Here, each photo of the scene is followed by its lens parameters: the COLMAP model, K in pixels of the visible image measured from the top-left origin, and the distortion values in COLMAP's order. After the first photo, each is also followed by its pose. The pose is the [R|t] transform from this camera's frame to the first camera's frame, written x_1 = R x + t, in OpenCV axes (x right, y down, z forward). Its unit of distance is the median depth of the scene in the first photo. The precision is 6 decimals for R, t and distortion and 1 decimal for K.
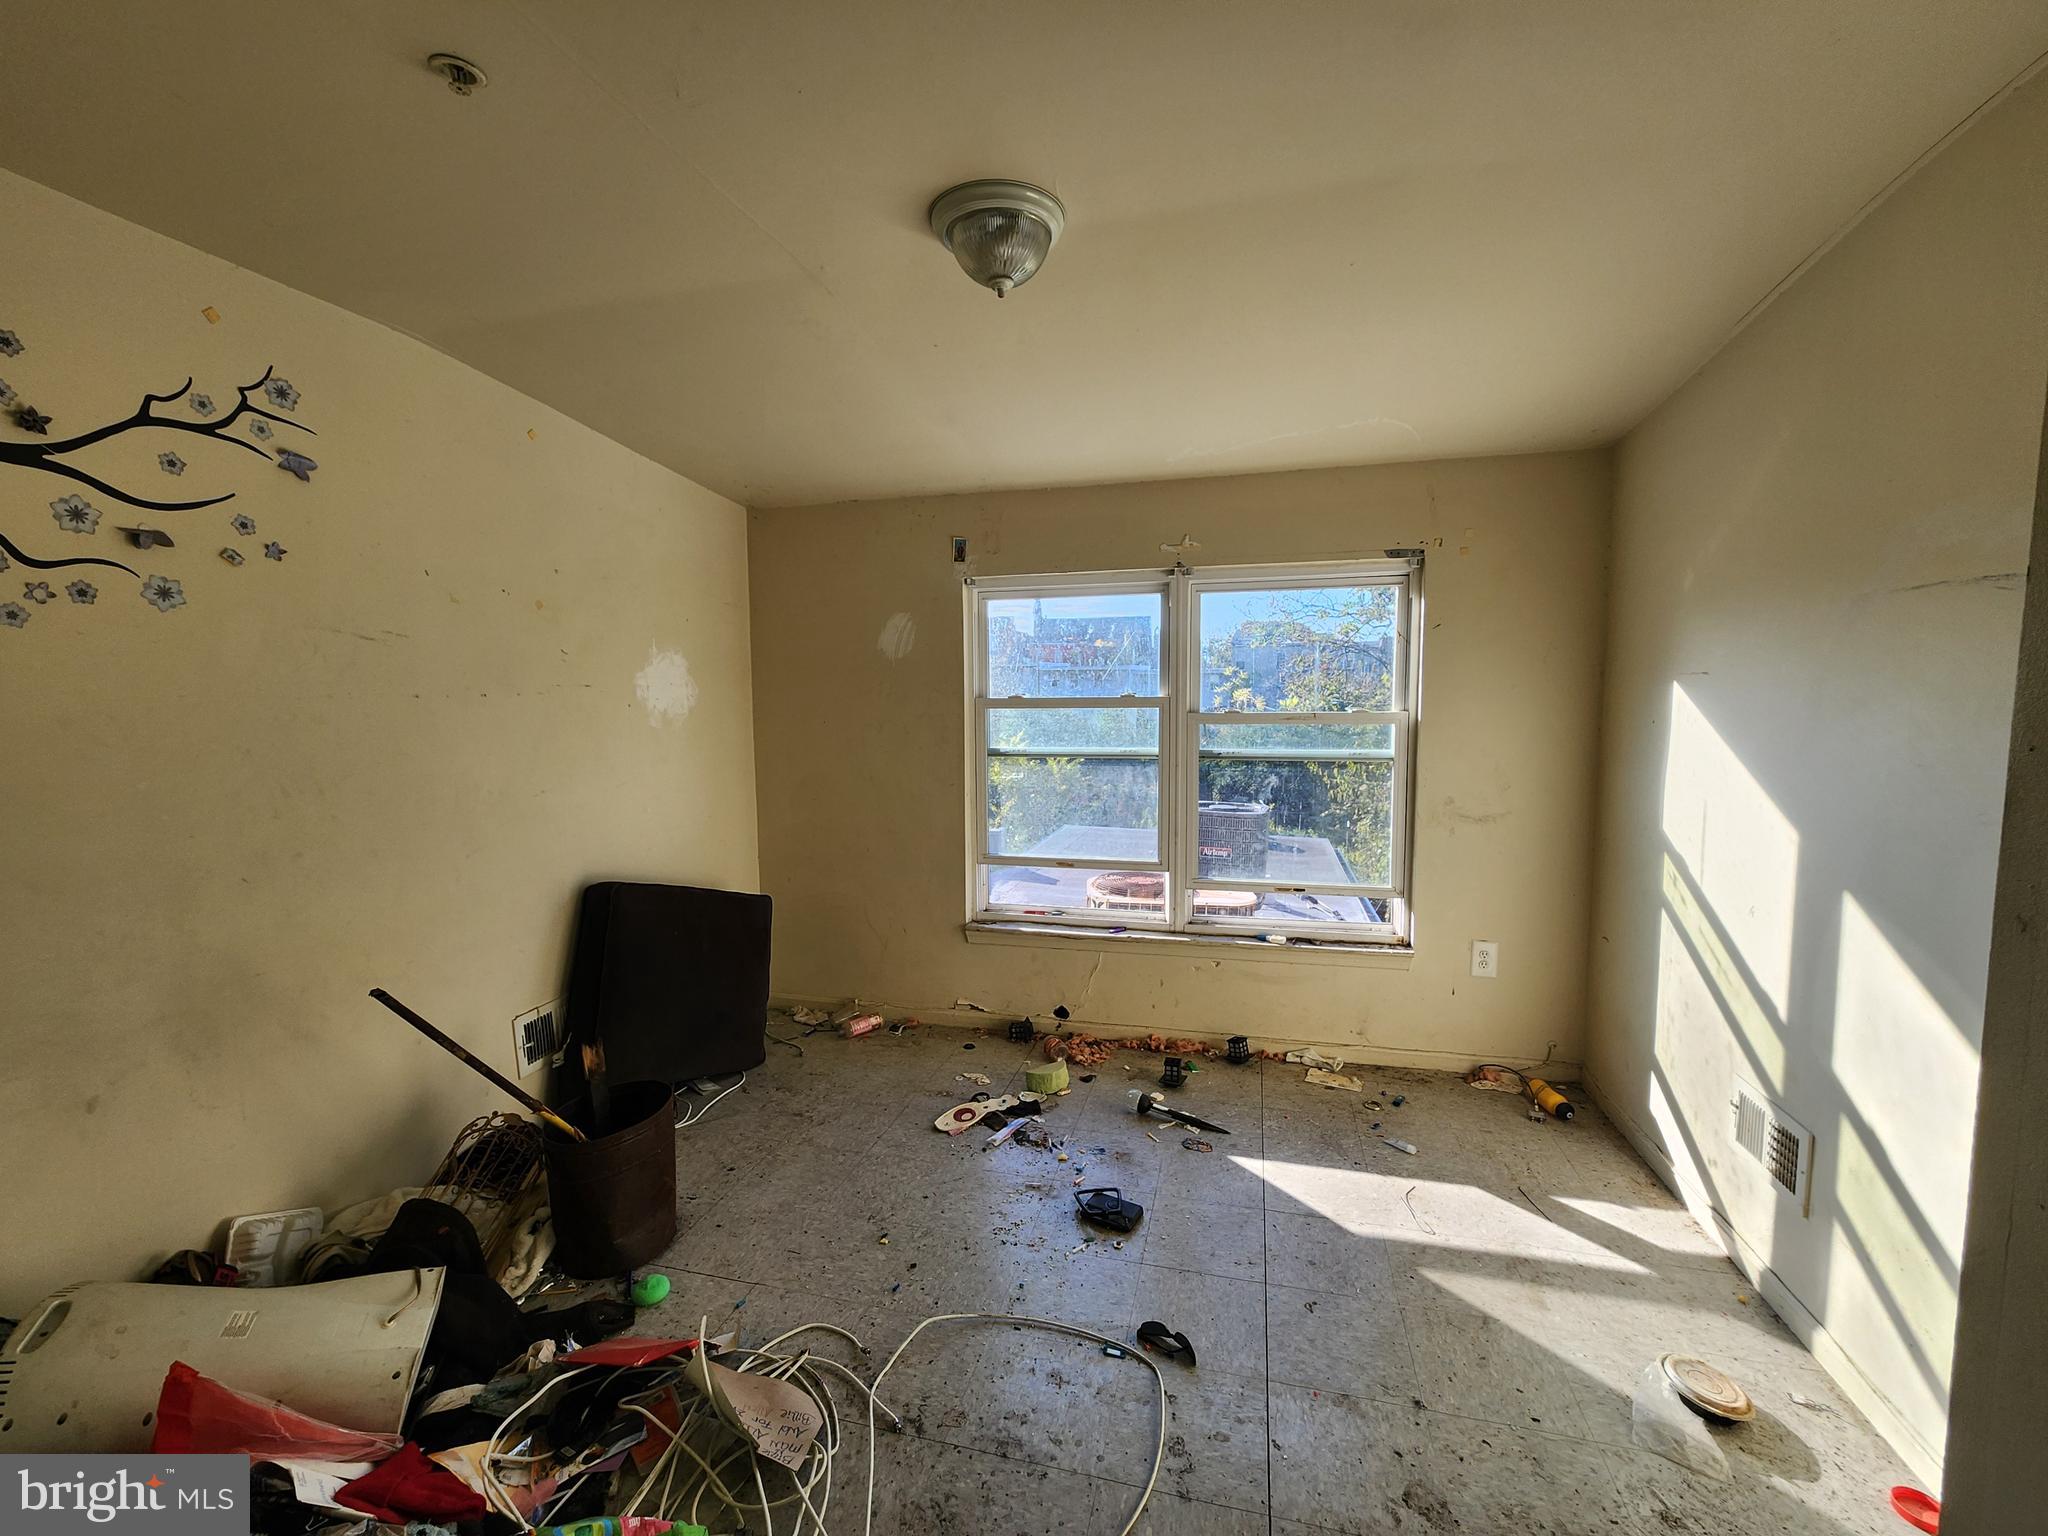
lens RADIAL K [[829.4, 0, 1031.6], [0, 829.4, 766.5], [0, 0, 1]] dist [0.000233, -0.002116]
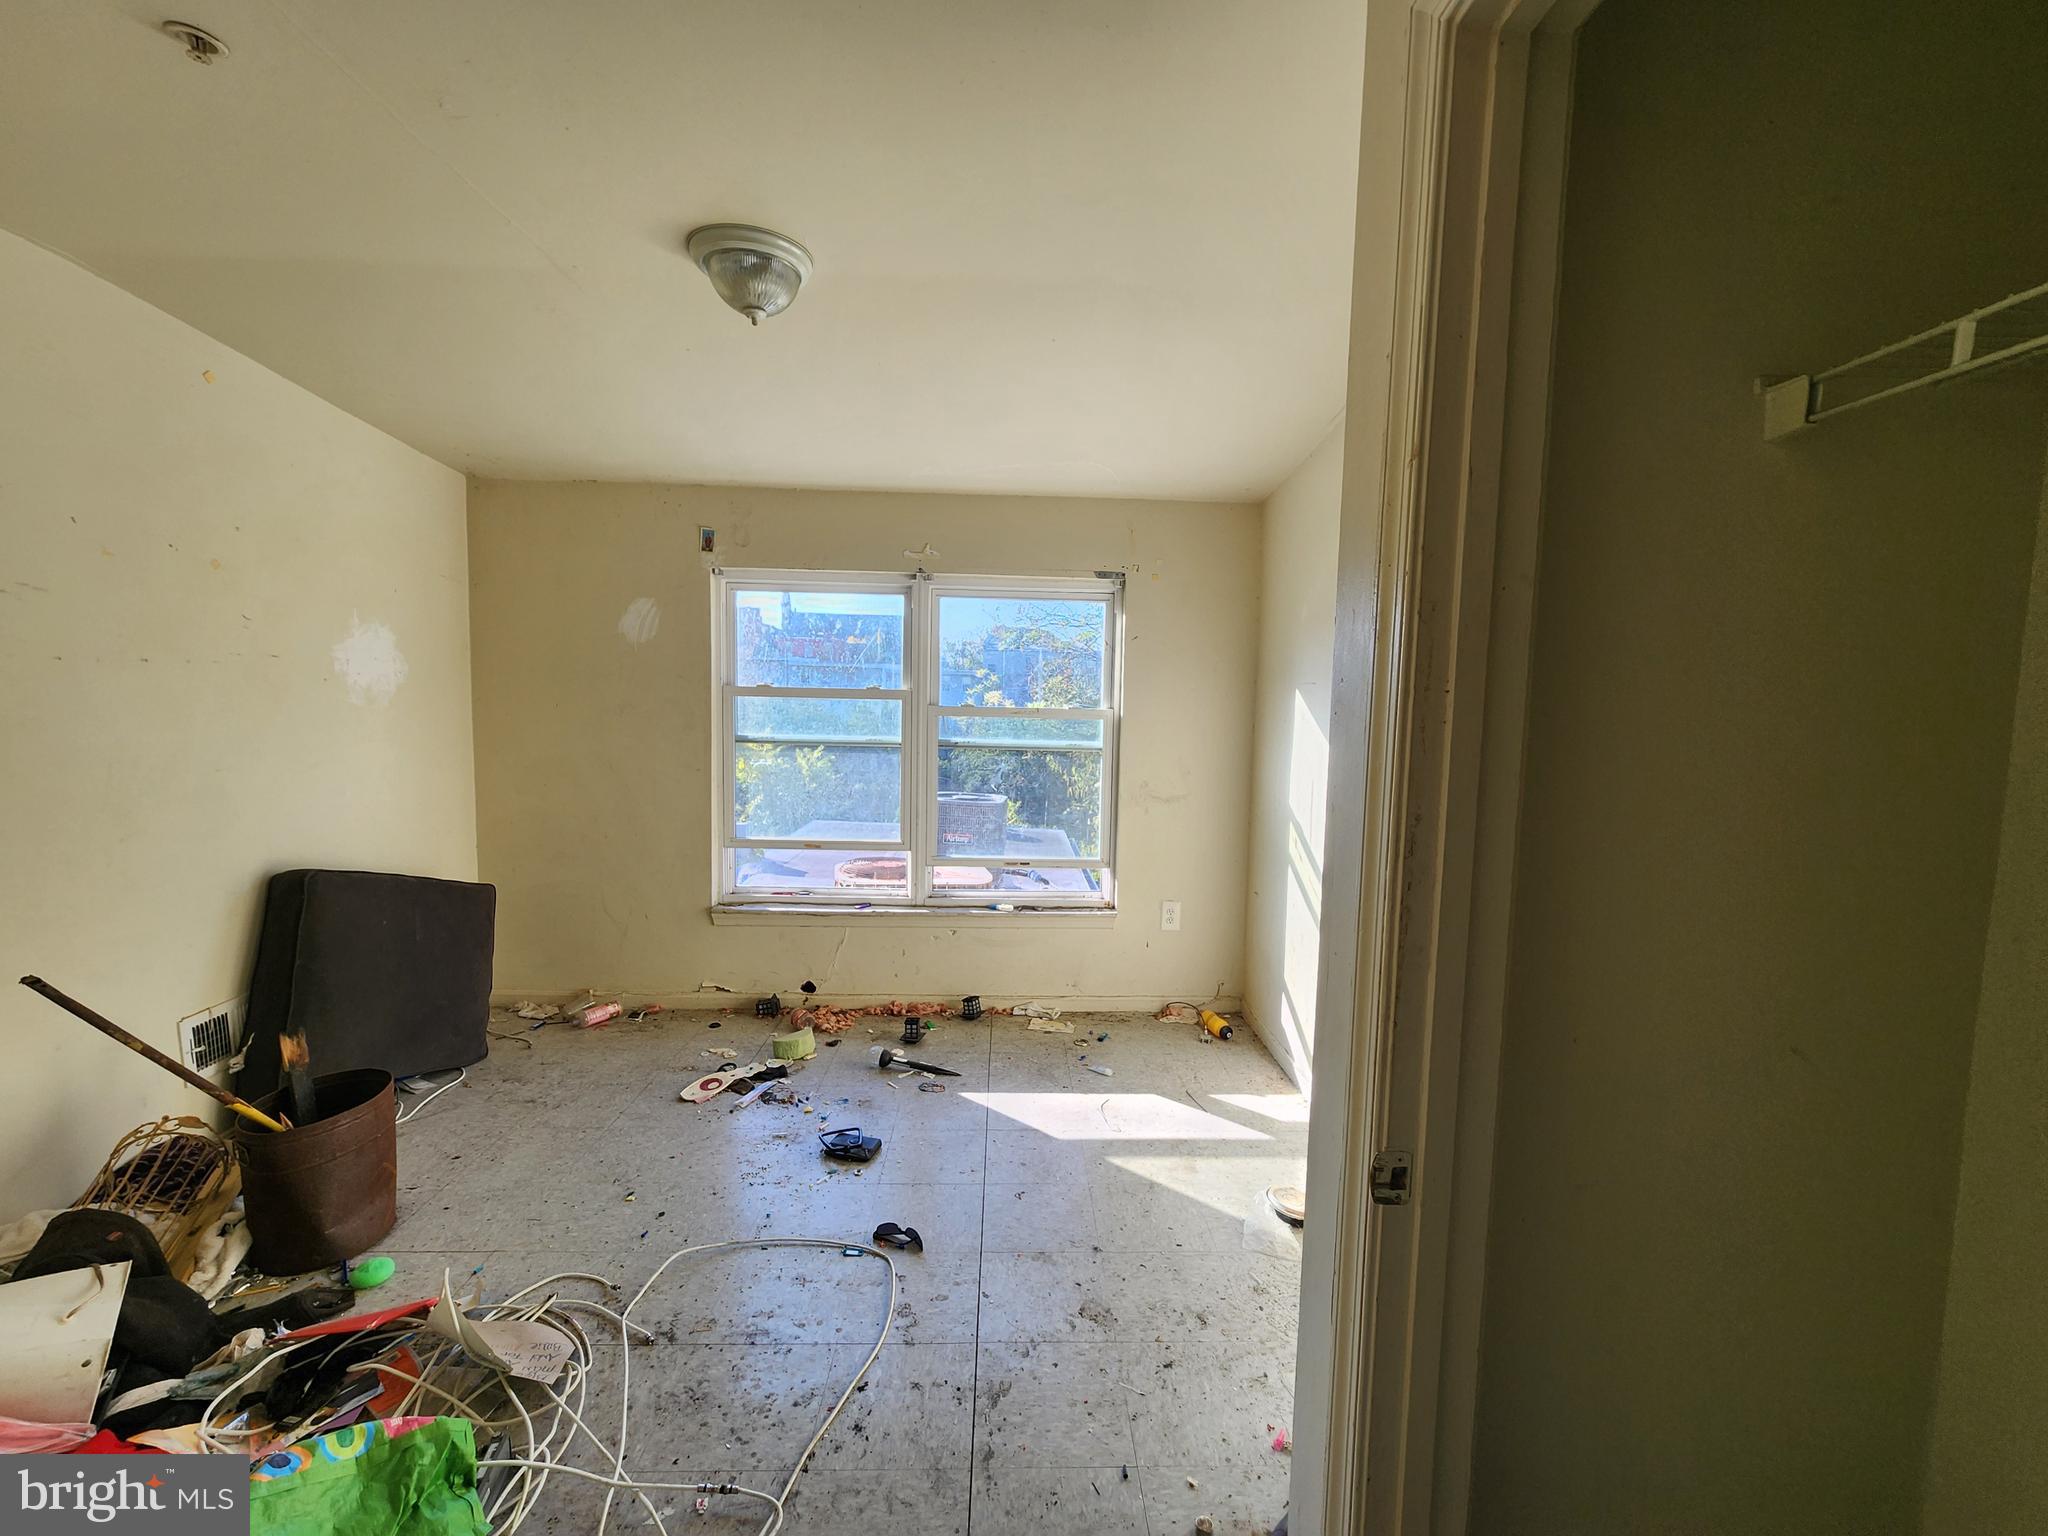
lens RADIAL K [[829.4, 0, 1030.5], [0, 829.4, 767.3], [0, 0, 1]] dist [0.000233, -0.002116]
pose [[0.957002, 0.005408, 0.290031, -0.001478], [-0.005832, 0.999983, 0.000598, 0.025288], [-0.290023, -0.002263, 0.957017, -0.146162]]
